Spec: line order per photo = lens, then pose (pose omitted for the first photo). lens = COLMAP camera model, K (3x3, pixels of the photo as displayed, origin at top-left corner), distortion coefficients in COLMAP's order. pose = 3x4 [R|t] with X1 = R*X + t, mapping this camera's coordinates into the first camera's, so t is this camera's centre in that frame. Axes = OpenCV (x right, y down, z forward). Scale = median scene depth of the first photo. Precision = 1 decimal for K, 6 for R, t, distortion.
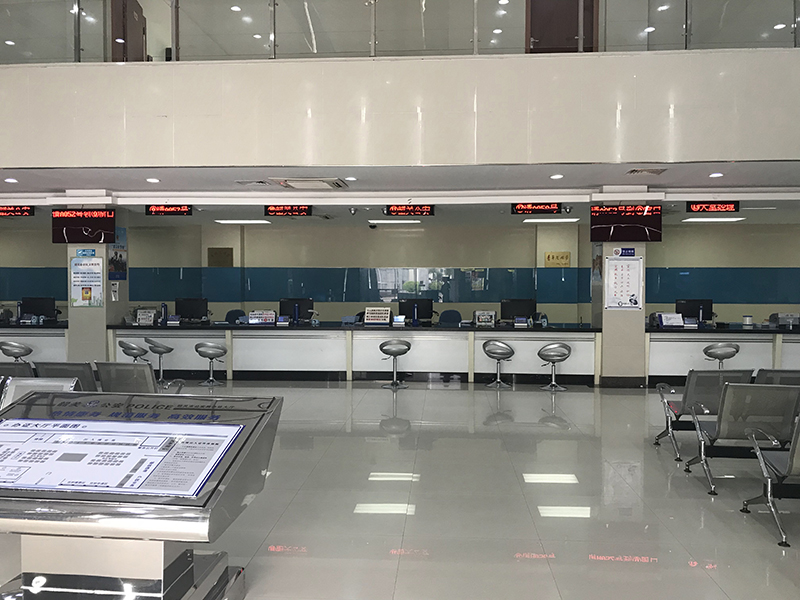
lens RADIAL K [[593.6, 0, 400.0], [0, 593.6, 300.0], [0, 0, 1]] dist [0.058781, -0.004079]
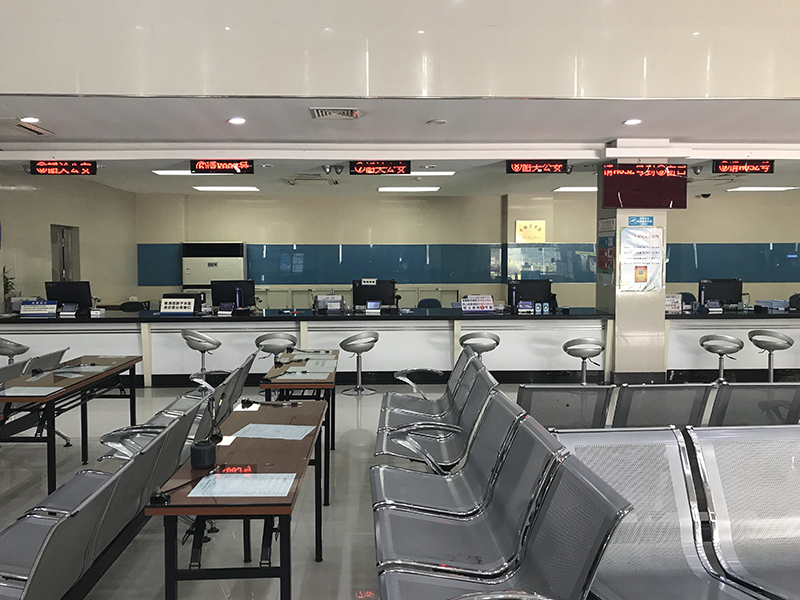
lens RADIAL K [[741.0, 0, 377.6], [0, 741.0, 354.4], [0, 0, 1]] dist [-0.004262, -0.021451]
pose [[0.995138, -0.019388, 0.096566, -0.125769], [0.009924, 0.995181, 0.097547, -0.000509], [-0.097992, -0.096115, 0.990535, 0.009401]]
